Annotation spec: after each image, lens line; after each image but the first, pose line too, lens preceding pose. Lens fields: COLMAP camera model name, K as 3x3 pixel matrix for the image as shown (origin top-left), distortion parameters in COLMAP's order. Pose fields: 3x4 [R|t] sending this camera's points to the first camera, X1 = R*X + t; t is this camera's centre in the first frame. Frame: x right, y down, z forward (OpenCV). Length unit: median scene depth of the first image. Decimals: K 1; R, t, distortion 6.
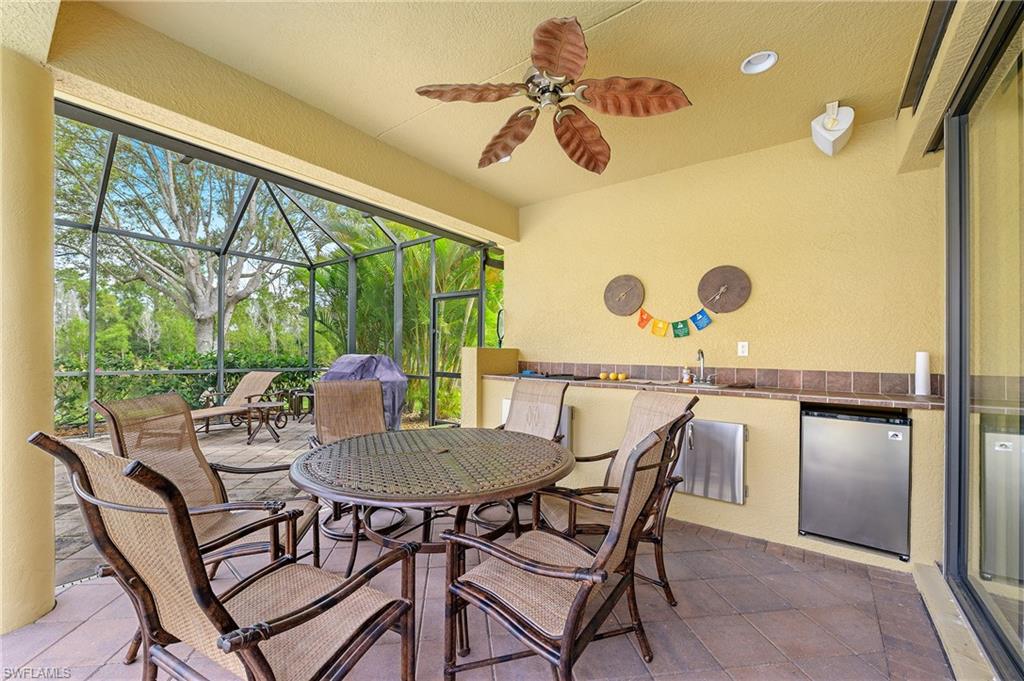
lens RADIAL K [[406.5, 0, 518.1], [0, 406.5, 356.8], [0, 0, 1]] dist [0.001935, 0.000236]
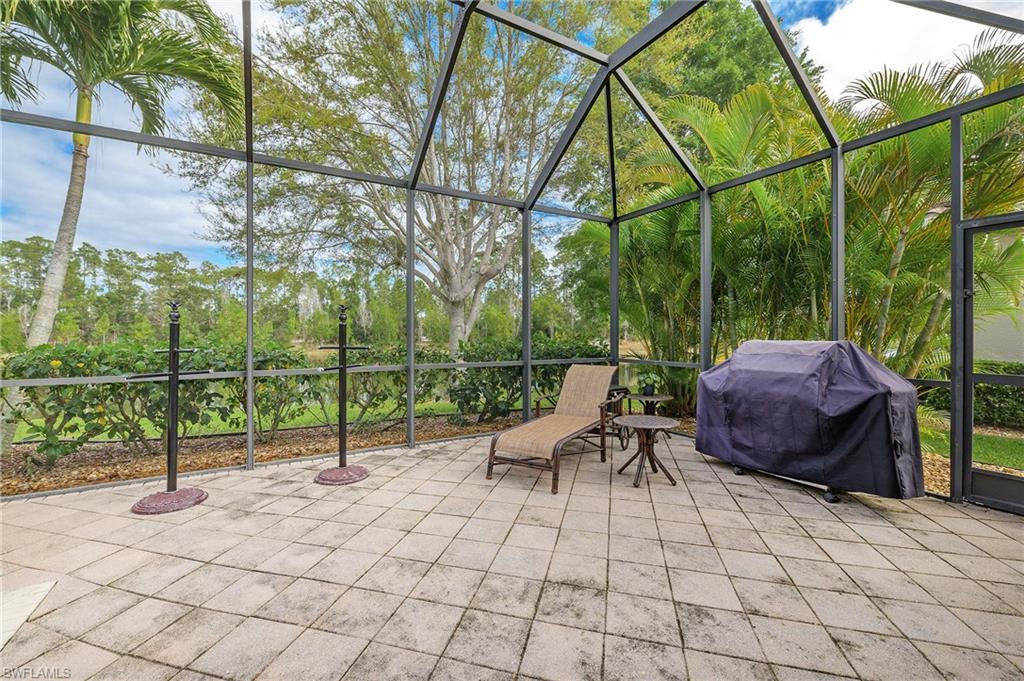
lens RADIAL K [[427.3, 0, 512.0], [0, 427.3, 340.5], [0, 0, 1]] dist [0.001971, 0.000162]
pose [[0.924697, -0.006872, -0.380642, -0.441218], [0.008221, 0.999964, 0.001918, -0.008421], [0.380615, -0.004903, 0.924720, 0.244583]]
